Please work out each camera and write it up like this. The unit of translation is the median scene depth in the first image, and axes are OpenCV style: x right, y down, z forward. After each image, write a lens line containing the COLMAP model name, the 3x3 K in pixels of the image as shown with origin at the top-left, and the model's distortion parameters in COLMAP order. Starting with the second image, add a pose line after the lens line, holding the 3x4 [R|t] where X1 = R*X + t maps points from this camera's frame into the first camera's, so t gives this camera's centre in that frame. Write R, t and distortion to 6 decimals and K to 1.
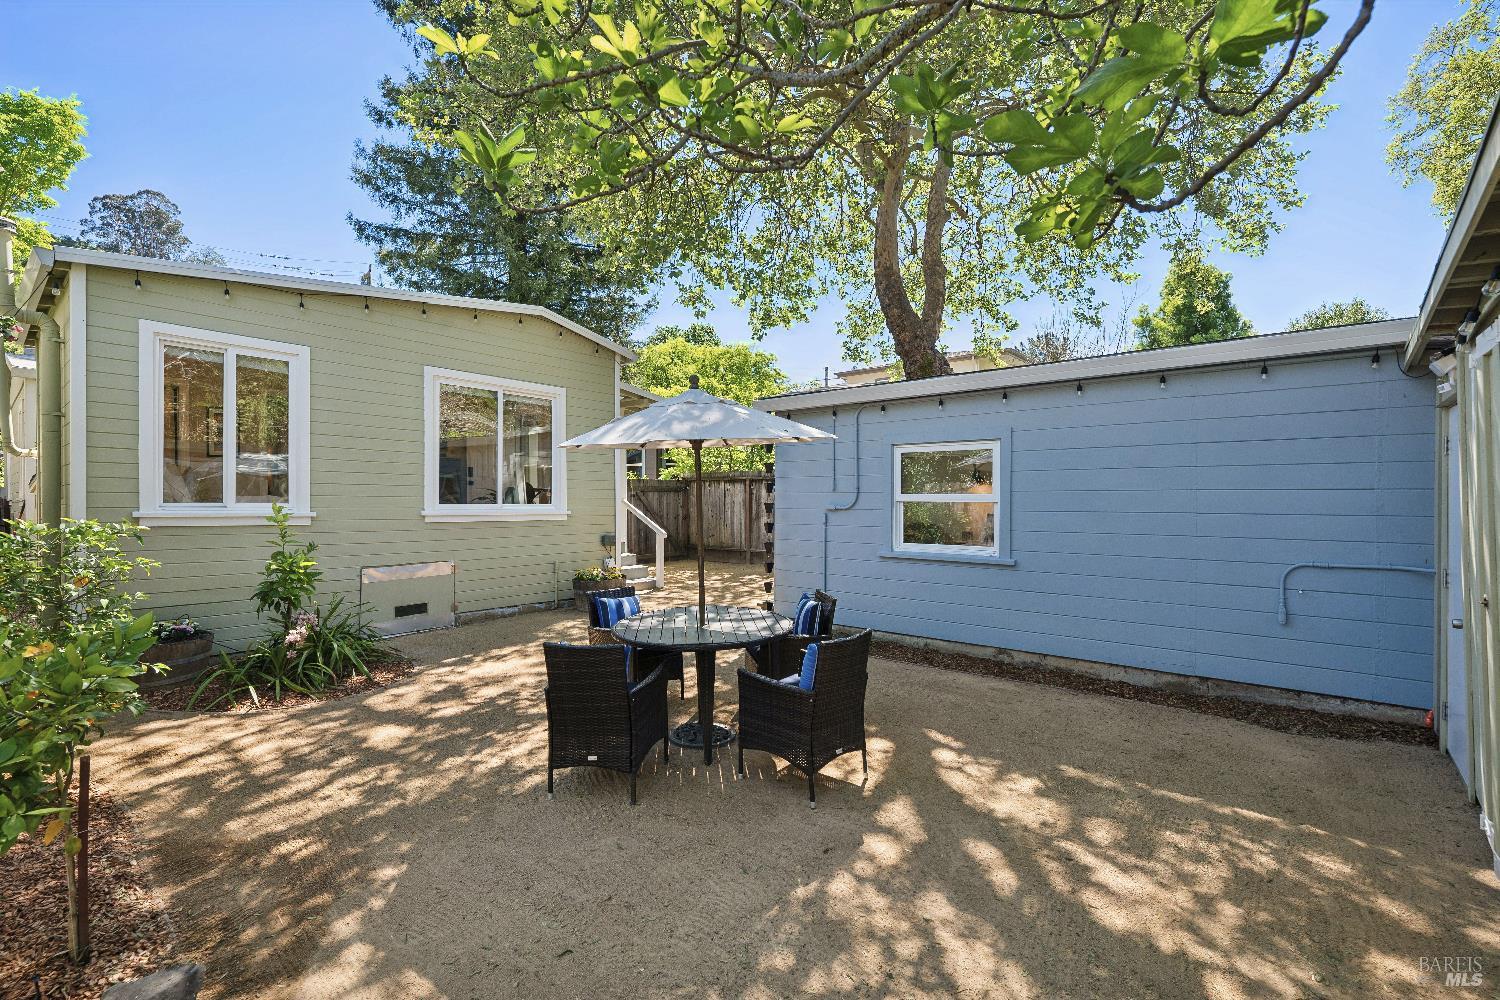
lens RADIAL K [[673.0, 0, 755.2], [0, 673.0, 493.9], [0, 0, 1]] dist [0.001226, 0.000067]
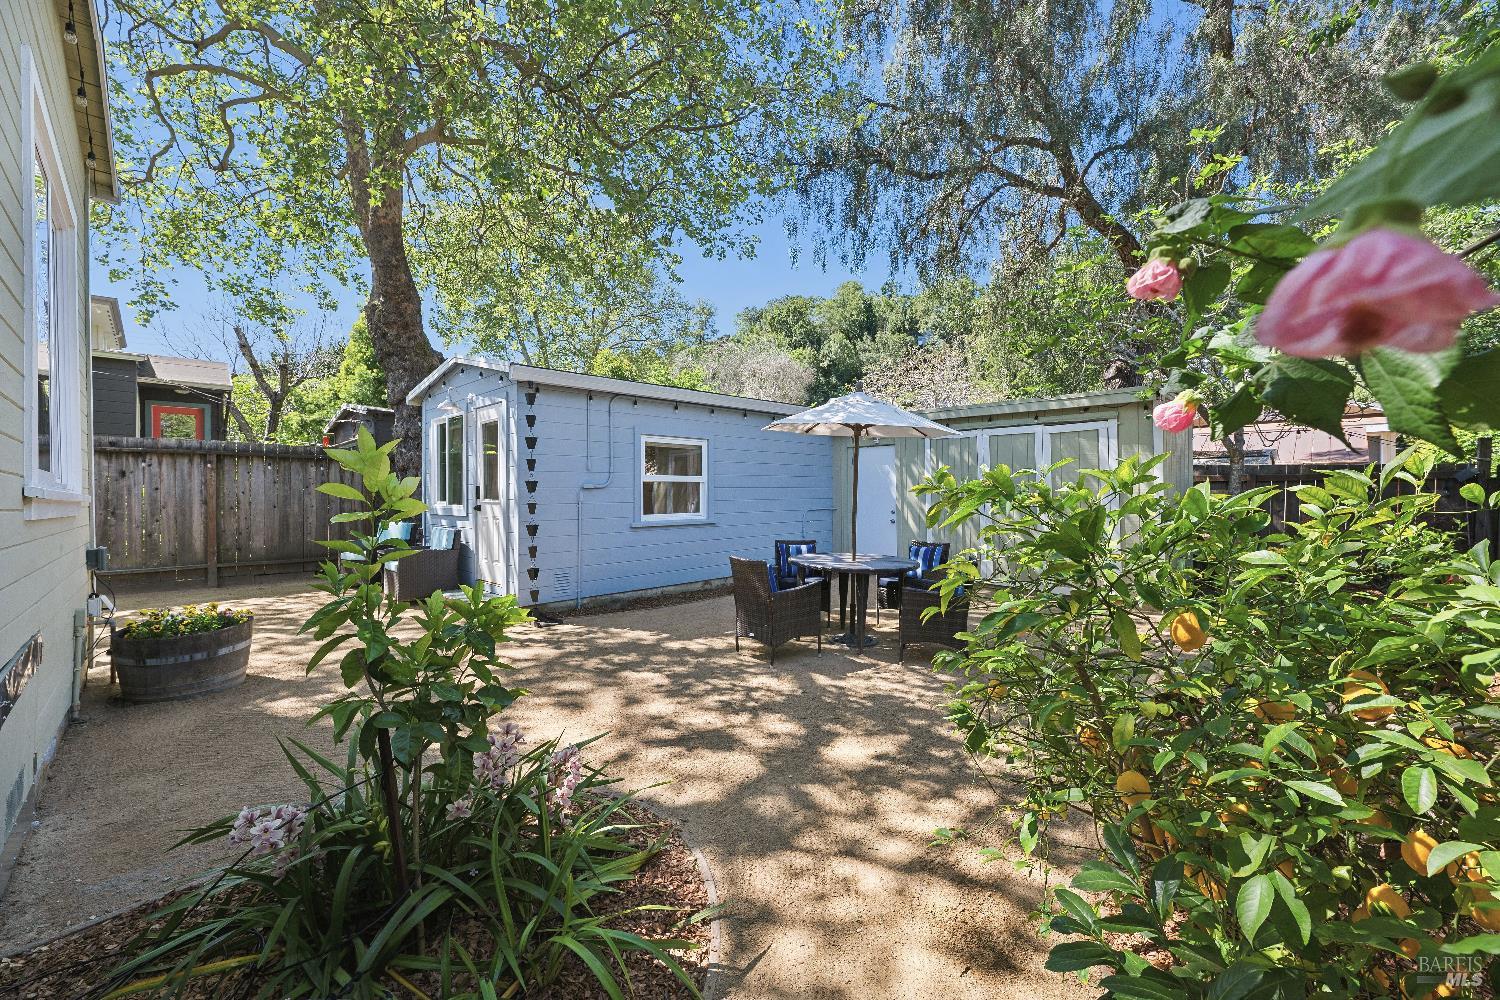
lens RADIAL K [[597.3, 0, 750.7], [0, 597.3, 493.9], [0, 0, 1]] dist [-0.000010, -0.000039]
pose [[0.081188, -0.002573, 0.996695, -1.133220], [0.008518, 0.999962, 0.001888, 0.044529], [-0.996662, 0.008336, 0.081207, 0.951079]]
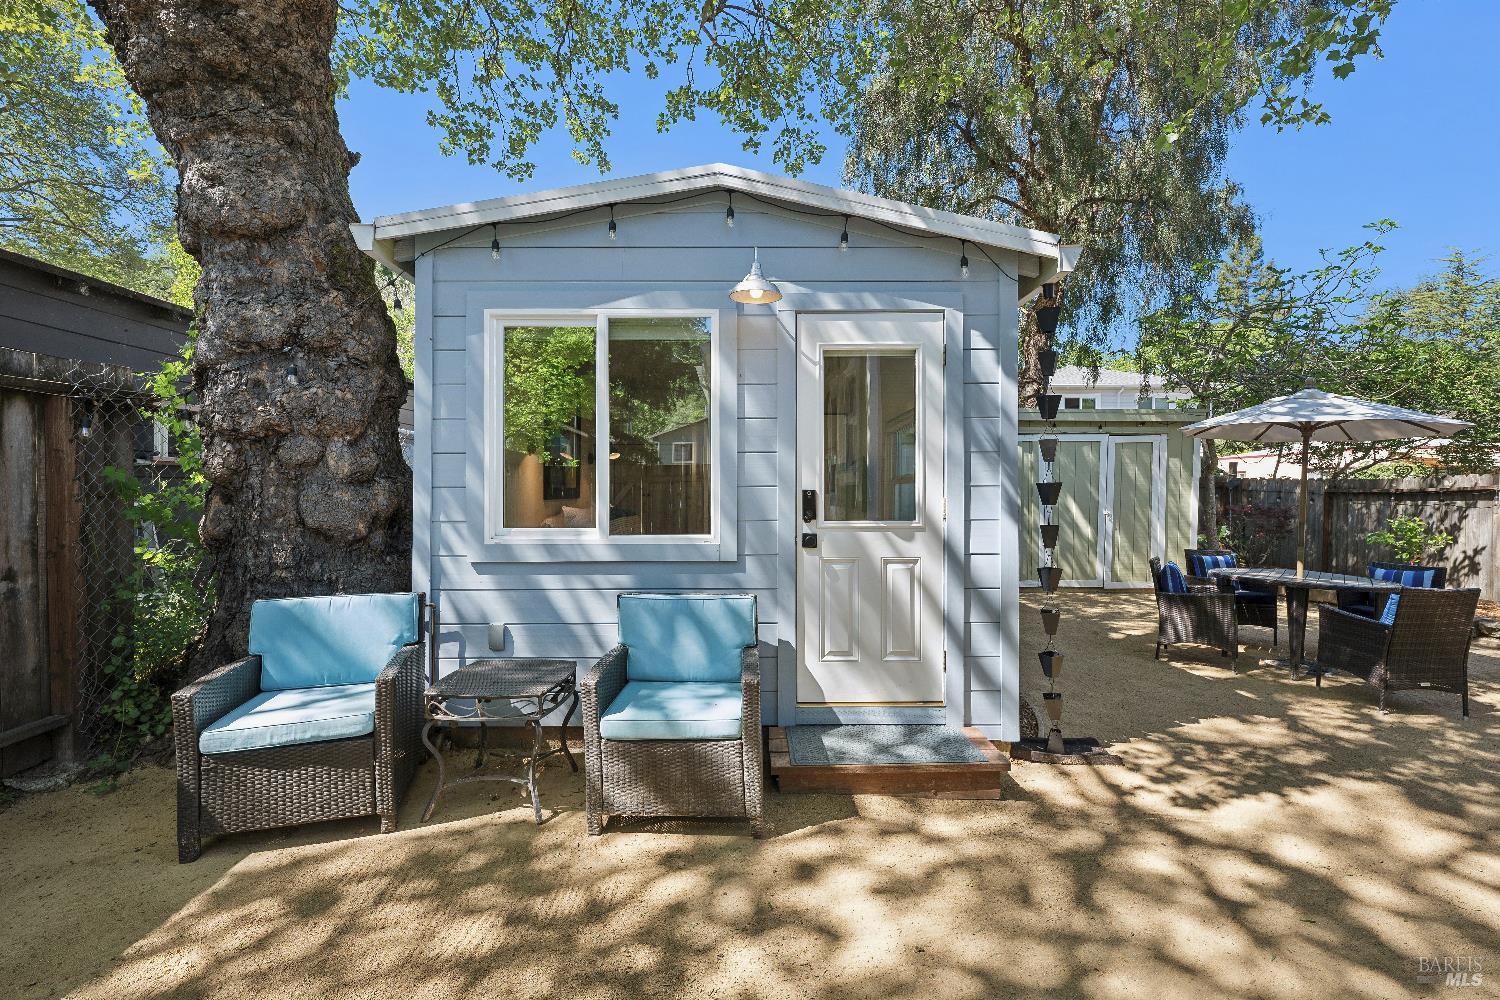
lens RADIAL K [[604.2, 0, 804.6], [0, 604.2, 473.2], [0, 0, 1]] dist [-0.002871, -0.000491]
pose [[-0.649971, 0.017316, 0.759762, -0.261650], [0.002015, 0.999776, -0.021062, 0.019226], [-0.759957, -0.012159, -0.649860, 2.087716]]
